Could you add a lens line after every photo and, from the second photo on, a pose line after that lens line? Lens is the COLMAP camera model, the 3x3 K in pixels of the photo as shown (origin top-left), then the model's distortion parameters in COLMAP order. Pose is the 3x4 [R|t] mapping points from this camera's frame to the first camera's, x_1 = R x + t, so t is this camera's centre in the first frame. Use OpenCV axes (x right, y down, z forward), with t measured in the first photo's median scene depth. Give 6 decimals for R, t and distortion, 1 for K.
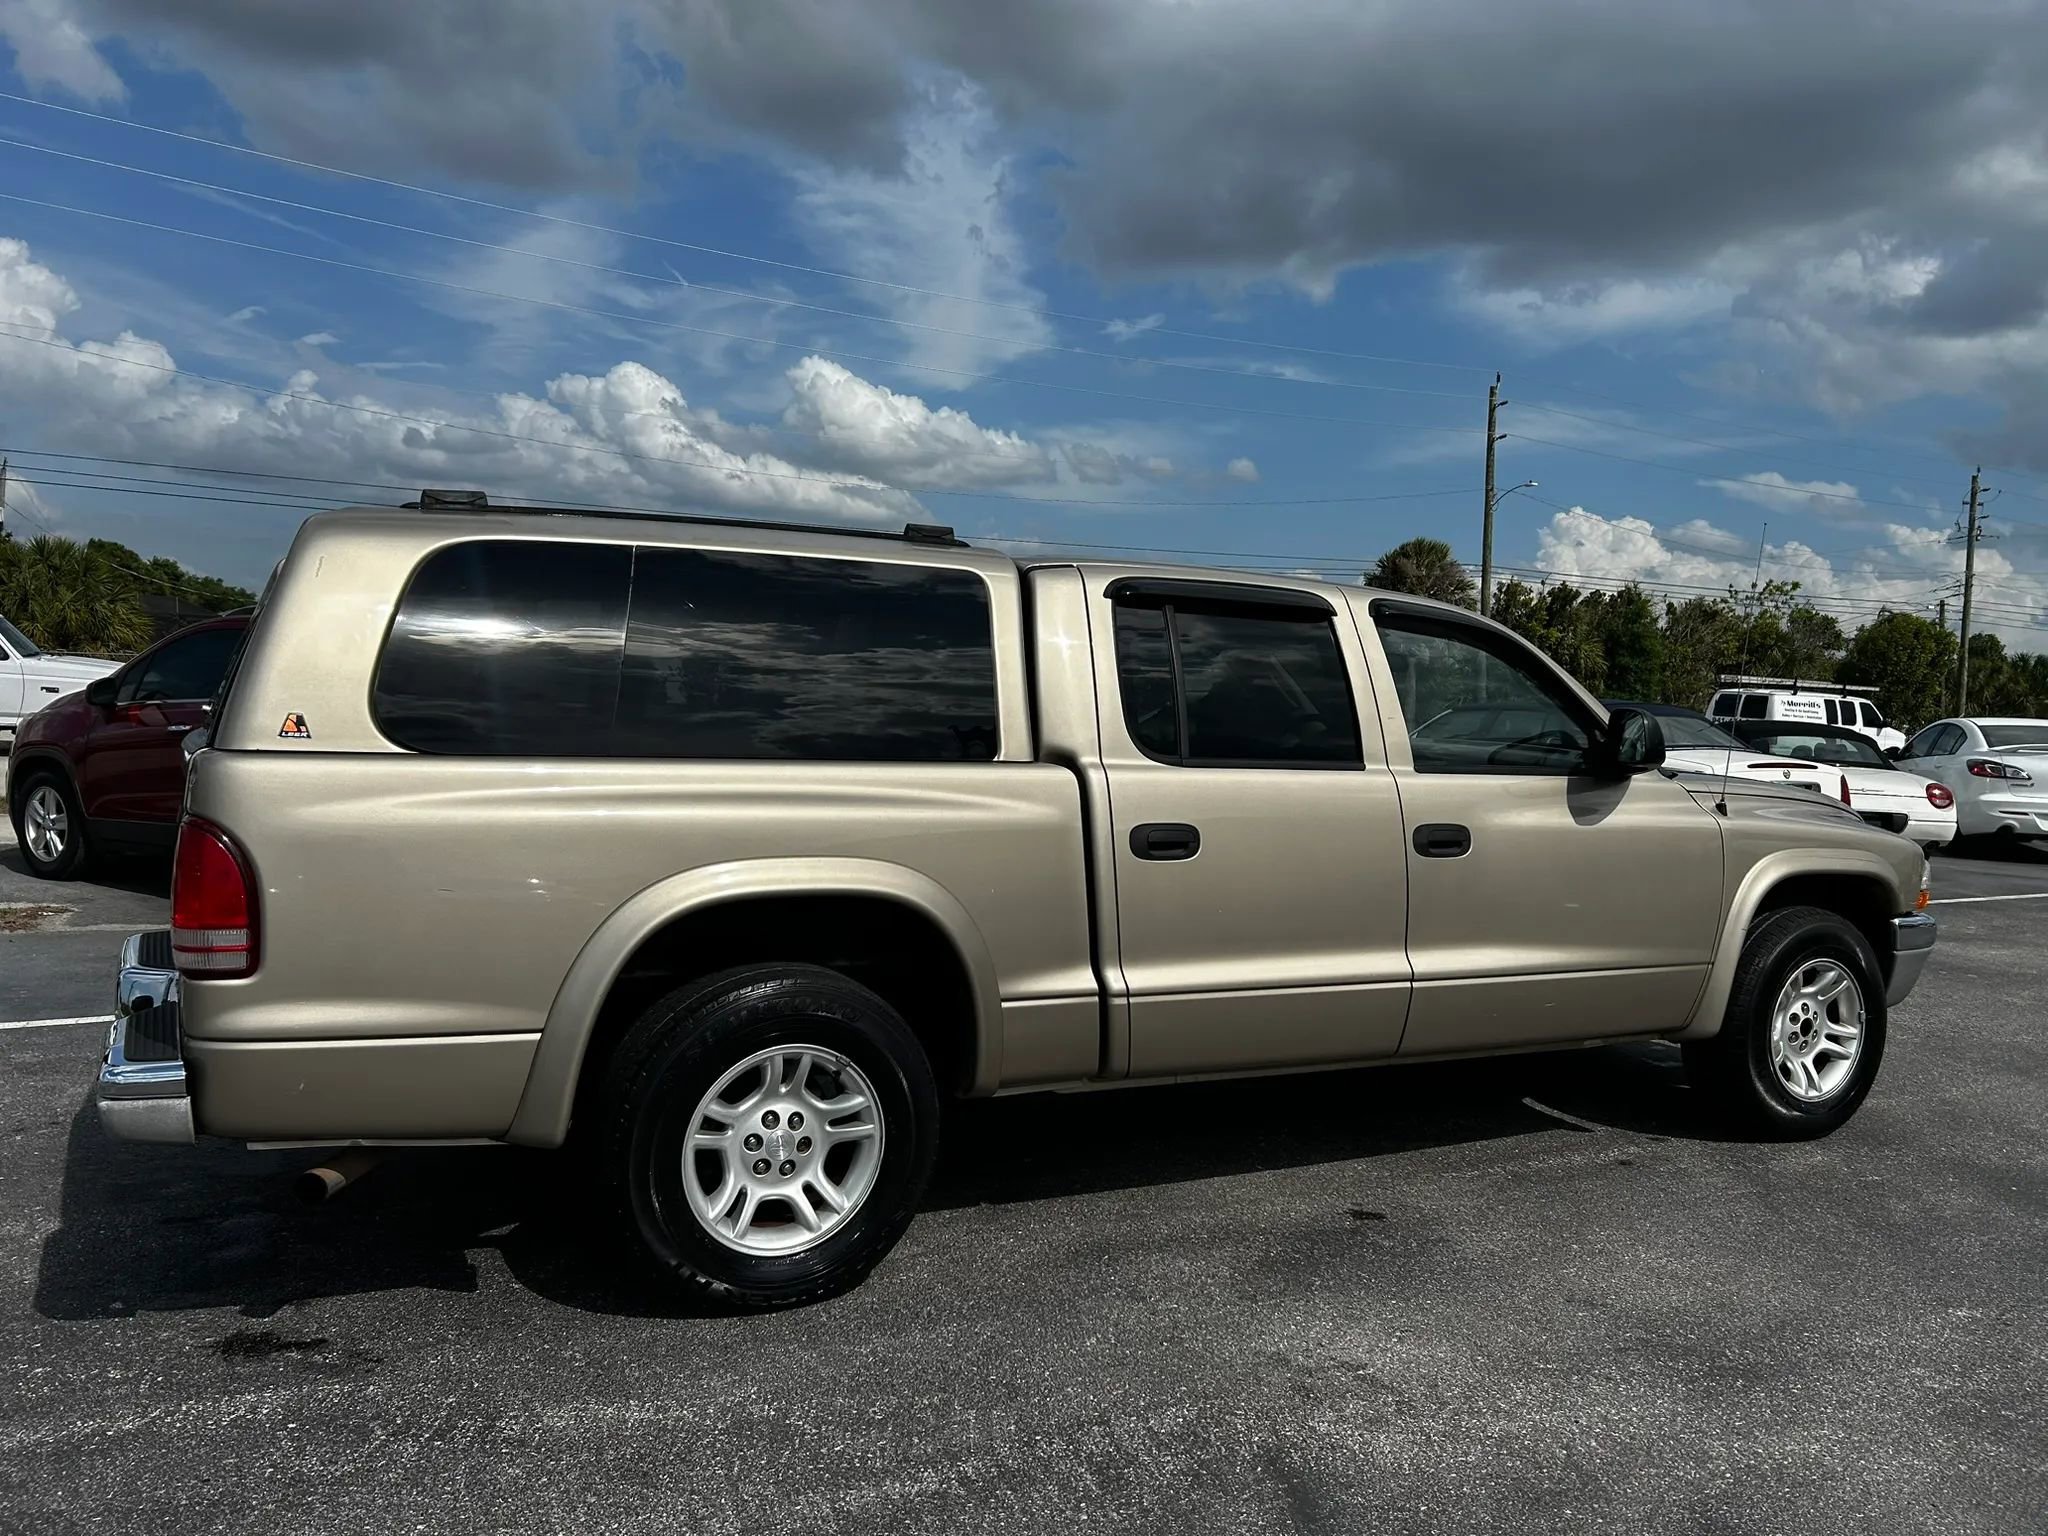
lens RADIAL K [[1547.1, 0, 1029.5], [0, 1547.1, 768.3], [0, 0, 1]] dist [0.047666, -0.051880]
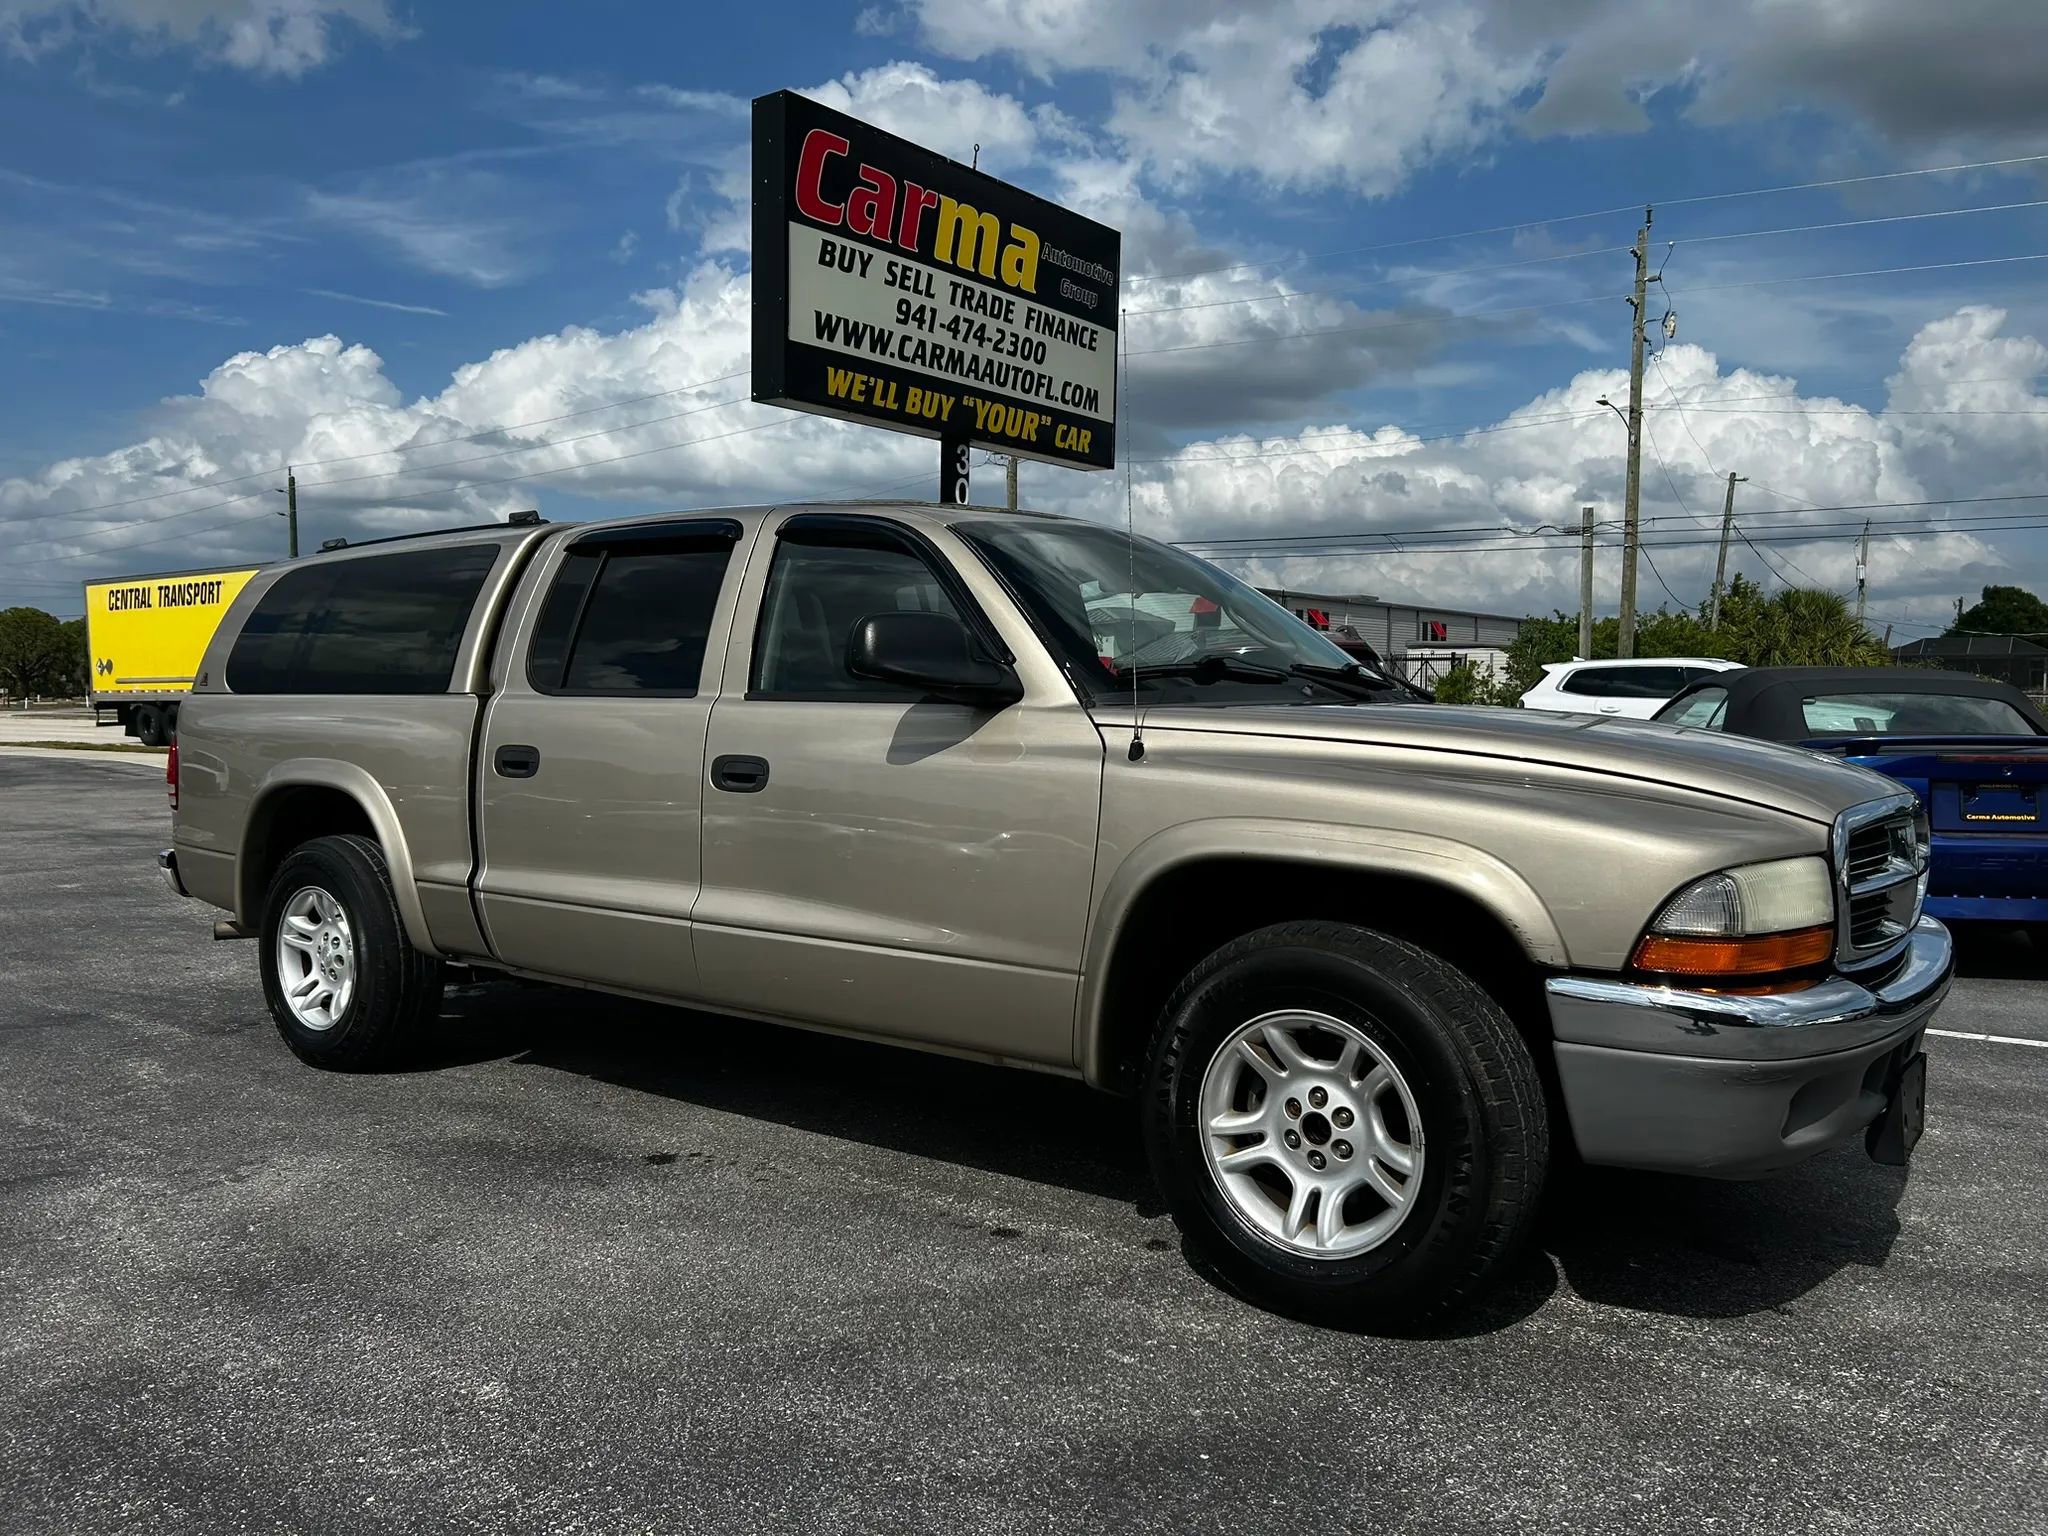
lens RADIAL K [[1549.6, 0, 1032.1], [0, 1549.6, 770.5], [0, 0, 1]] dist [0.076757, -0.093684]
pose [[0.427271, 0.005165, -0.904109, 1.168212], [-0.034294, 0.999357, -0.010498, 0.048719], [0.903473, 0.035491, 0.427173, 0.773251]]
